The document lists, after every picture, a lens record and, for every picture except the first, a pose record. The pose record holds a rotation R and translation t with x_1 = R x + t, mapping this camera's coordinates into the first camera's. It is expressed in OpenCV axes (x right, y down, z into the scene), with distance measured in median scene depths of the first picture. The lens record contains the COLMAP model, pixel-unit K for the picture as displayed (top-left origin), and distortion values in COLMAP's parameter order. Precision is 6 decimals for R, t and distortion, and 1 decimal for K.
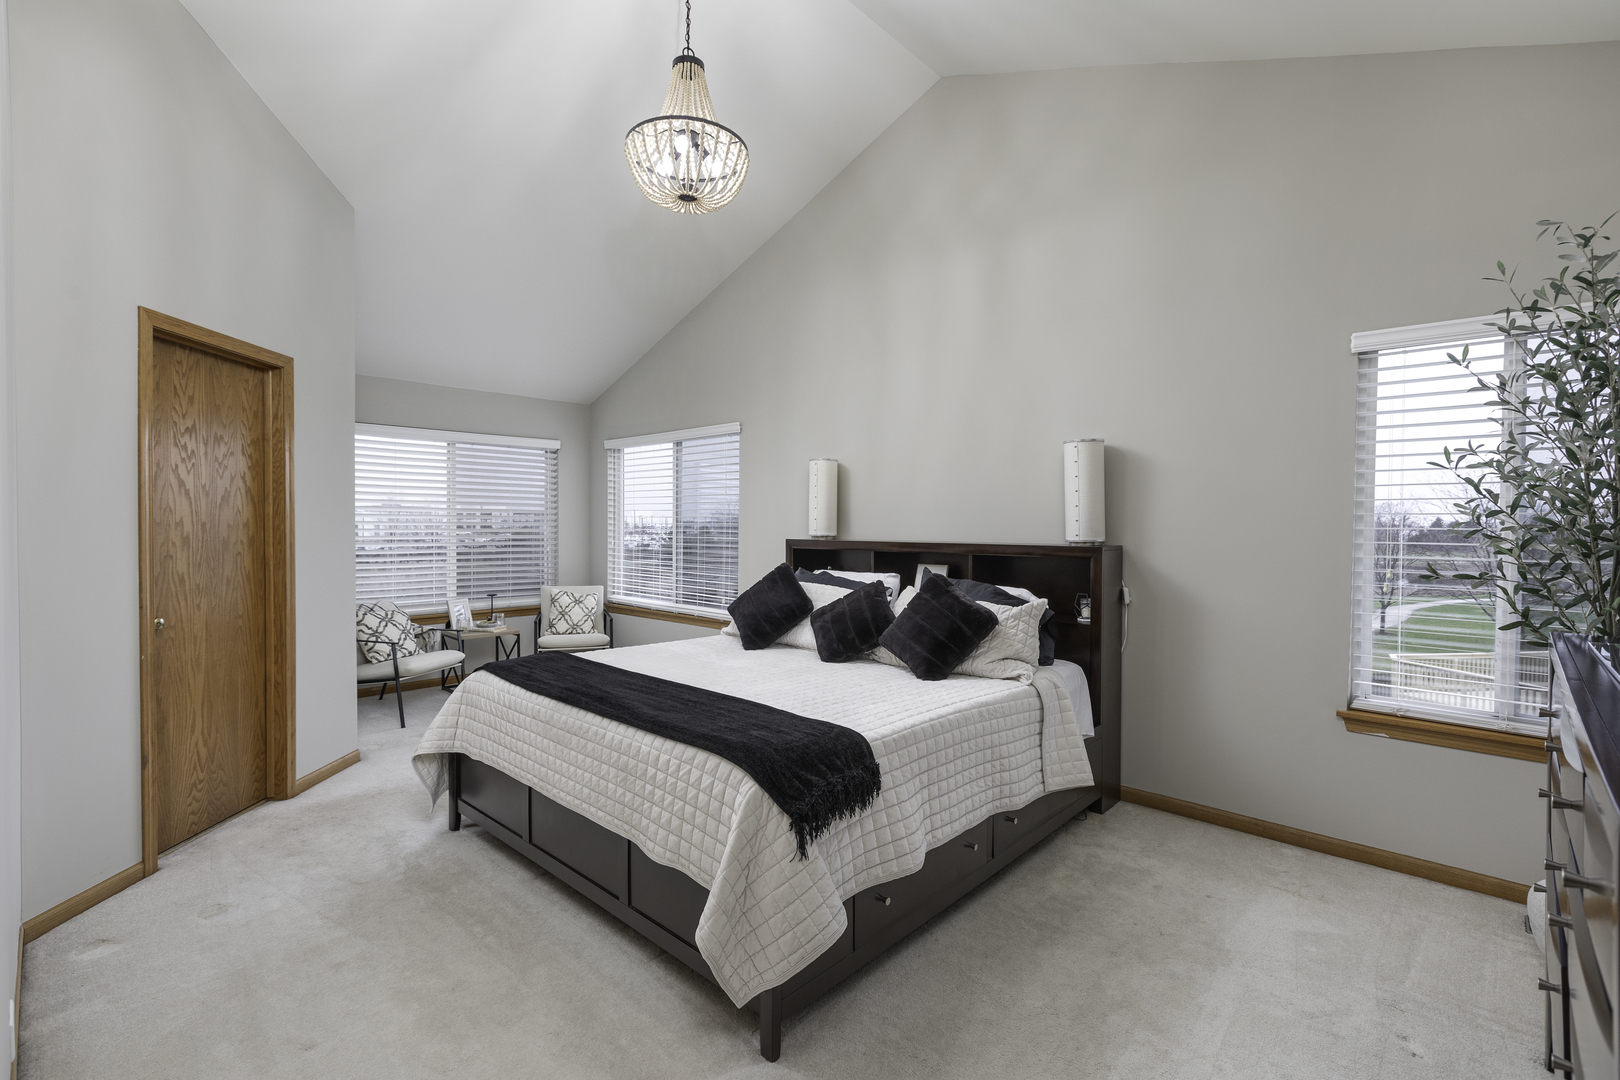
lens RADIAL K [[737.1, 0, 813.1], [0, 737.1, 544.1], [0, 0, 1]] dist [0.000485, -0.000038]
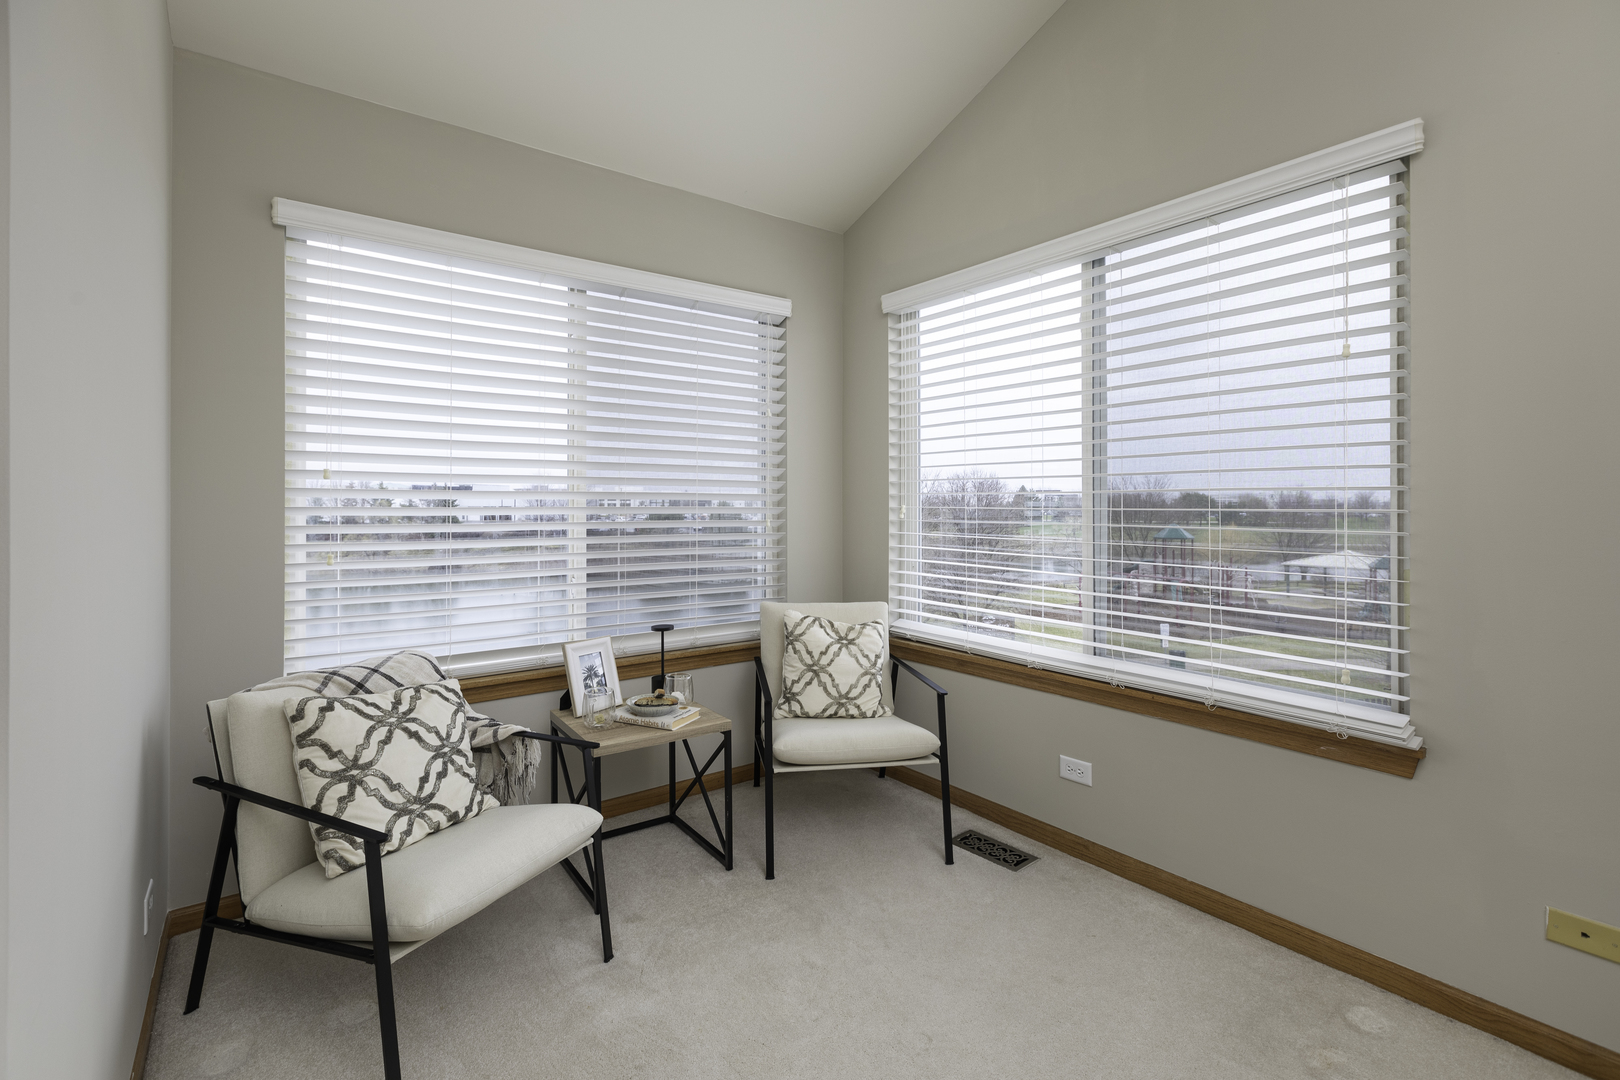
lens RADIAL K [[737.1, 0, 808.1], [0, 737.1, 524.8], [0, 0, 1]] dist [0.000485, -0.000038]
pose [[0.982840, 0.000164, -0.184458, -0.263480], [0.000031, 0.999999, 0.001051, 0.007948], [0.184459, -0.001038, 0.982840, 0.570232]]
